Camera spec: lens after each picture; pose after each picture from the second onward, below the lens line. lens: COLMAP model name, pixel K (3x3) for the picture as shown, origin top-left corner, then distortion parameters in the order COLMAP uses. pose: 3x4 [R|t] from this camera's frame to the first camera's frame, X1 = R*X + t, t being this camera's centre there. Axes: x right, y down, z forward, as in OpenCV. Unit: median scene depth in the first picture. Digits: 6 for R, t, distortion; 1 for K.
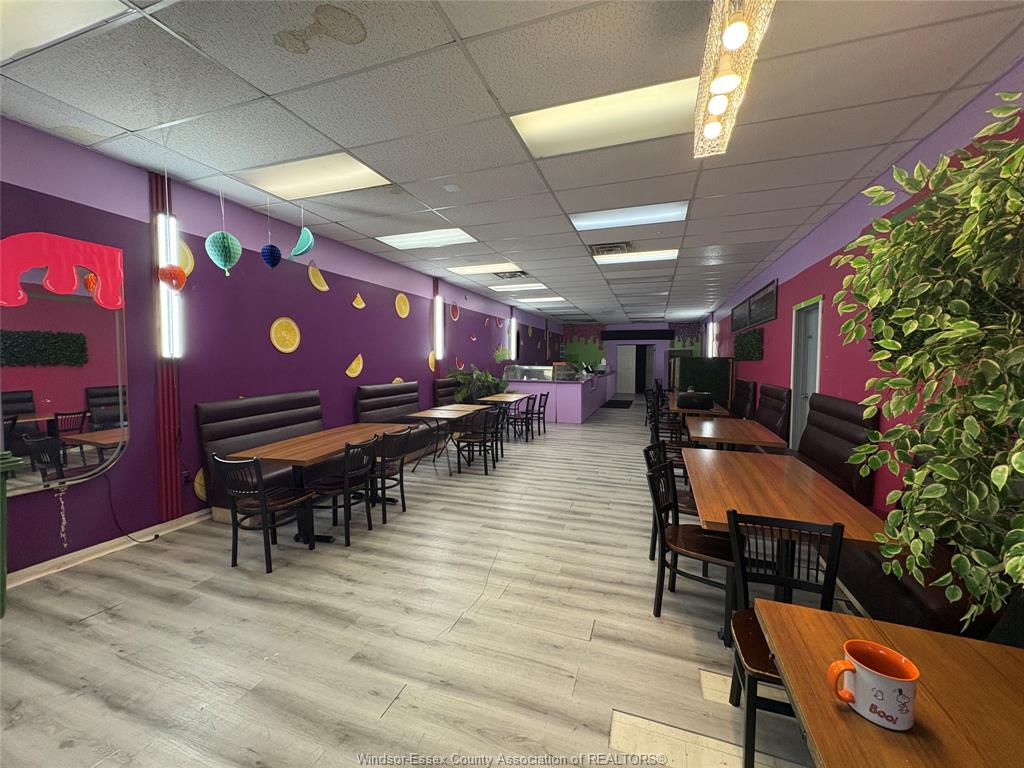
lens RADIAL K [[406.0, 0, 513.1], [0, 406.0, 382.7], [0, 0, 1]] dist [-0.003726, 0.000852]
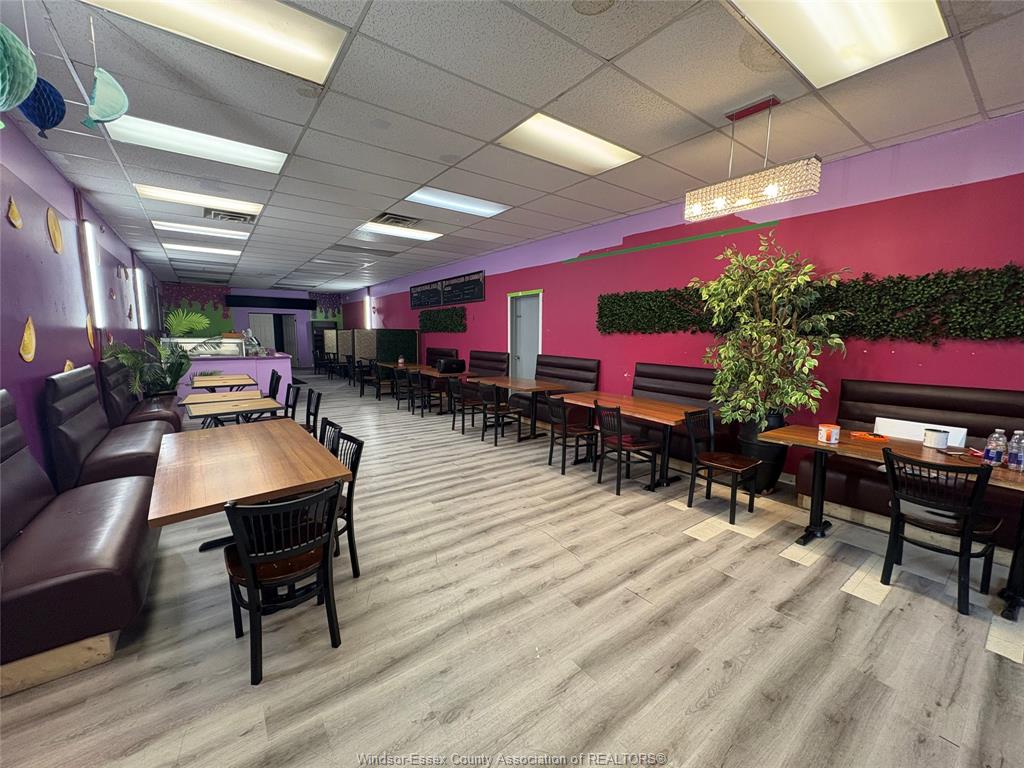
lens RADIAL K [[406.0, 0, 513.5], [0, 406.0, 382.5], [0, 0, 1]] dist [-0.003726, 0.000852]
pose [[0.559084, -0.096922, 0.823426, -0.684258], [0.039380, 0.995127, 0.090395, -0.013482], [-0.828175, -0.018111, 0.560177, 0.276229]]
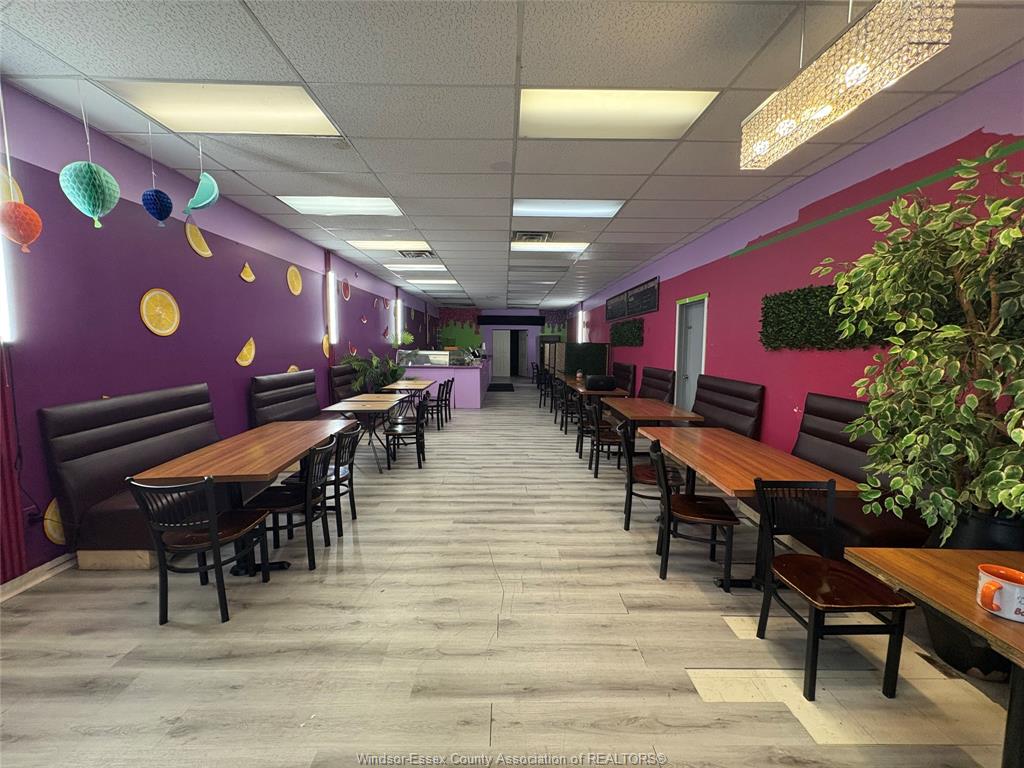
lens RADIAL K [[406.0, 0, 512.8], [0, 406.0, 382.7], [0, 0, 1]] dist [-0.003726, 0.000852]
pose [[0.938713, -0.027435, 0.343606, -0.243157], [0.013552, 0.998994, 0.042740, -0.011114], [-0.344433, -0.035464, 0.938141, 0.067675]]
